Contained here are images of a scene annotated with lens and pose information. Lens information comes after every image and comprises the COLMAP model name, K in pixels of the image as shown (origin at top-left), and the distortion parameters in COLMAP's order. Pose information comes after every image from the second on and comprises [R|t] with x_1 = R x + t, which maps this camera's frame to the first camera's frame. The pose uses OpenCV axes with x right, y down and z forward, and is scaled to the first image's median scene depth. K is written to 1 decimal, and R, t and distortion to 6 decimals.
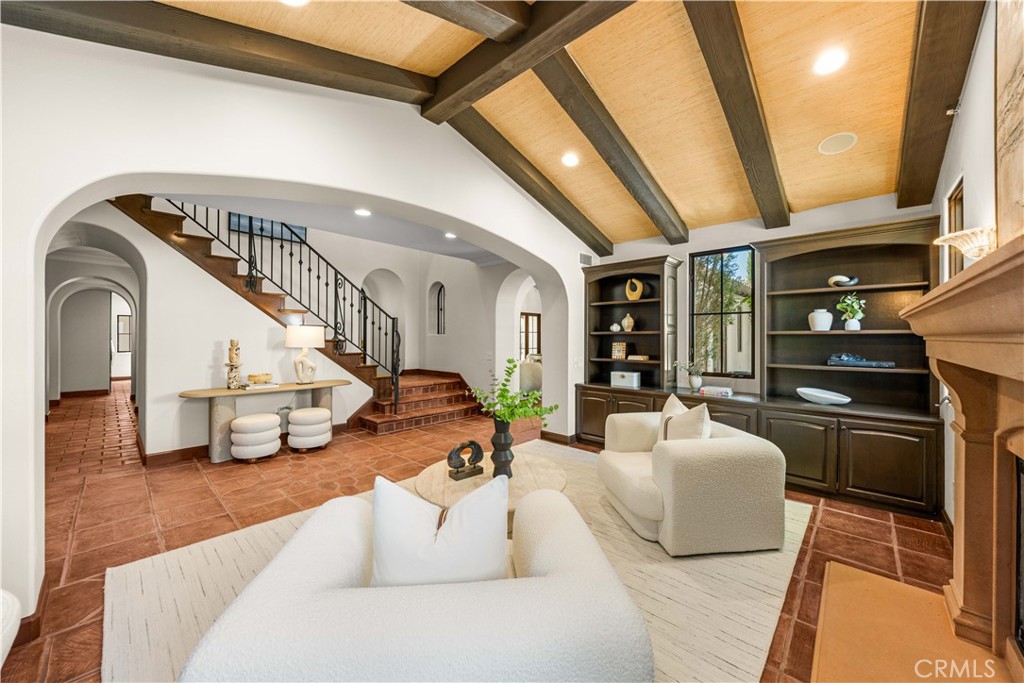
lens RADIAL K [[382.5, 0, 512.0], [0, 382.5, 336.5], [0, 0, 1]] dist [0.008040, -0.000559]
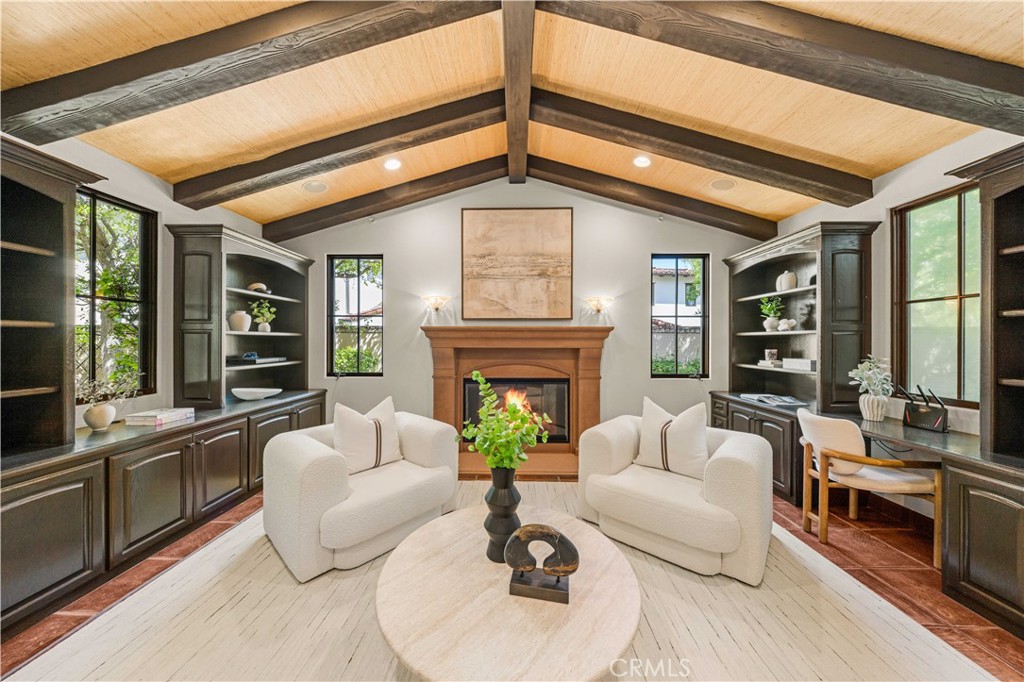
lens RADIAL K [[333.8, 0, 504.4], [0, 333.8, 341.8], [0, 0, 1]] dist [-0.004629, -0.000432]
pose [[-0.665305, -0.003075, 0.746565, -0.333506], [0.000889, 0.999988, 0.004911, 0.007433], [-0.746571, 0.003931, -0.665294, 1.279525]]
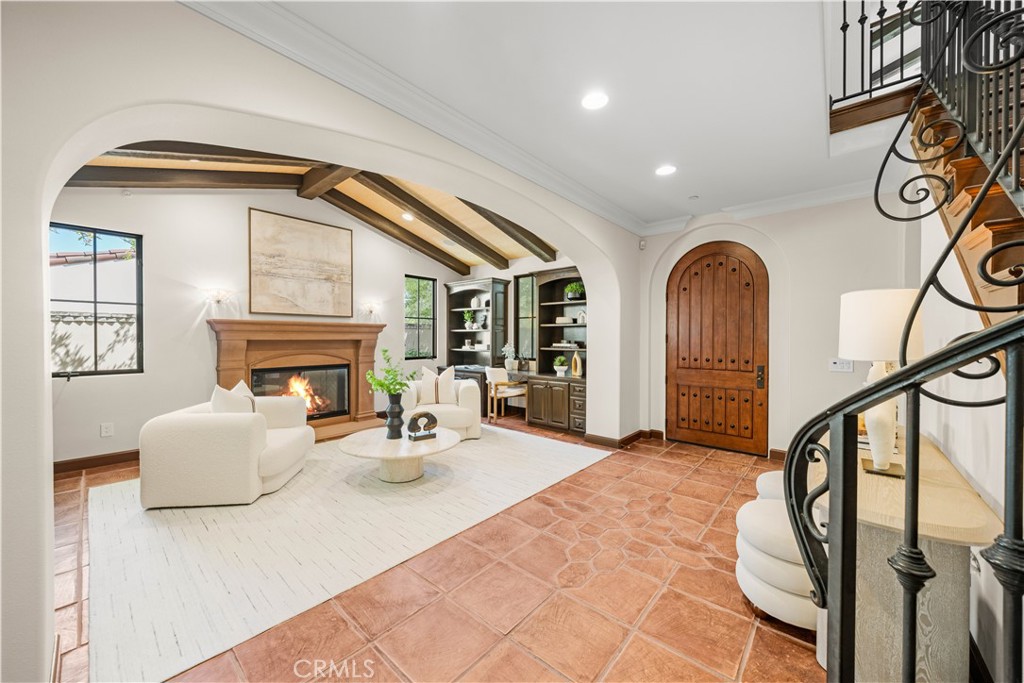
lens RADIAL K [[382.5, 0, 514.3], [0, 382.5, 339.3], [0, 0, 1]] dist [0.008040, -0.000559]
pose [[-0.999146, -0.003725, -0.041150, -0.296554], [-0.004084, 0.999954, 0.008661, 0.012821], [0.041116, 0.008821, -0.999115, 1.804712]]
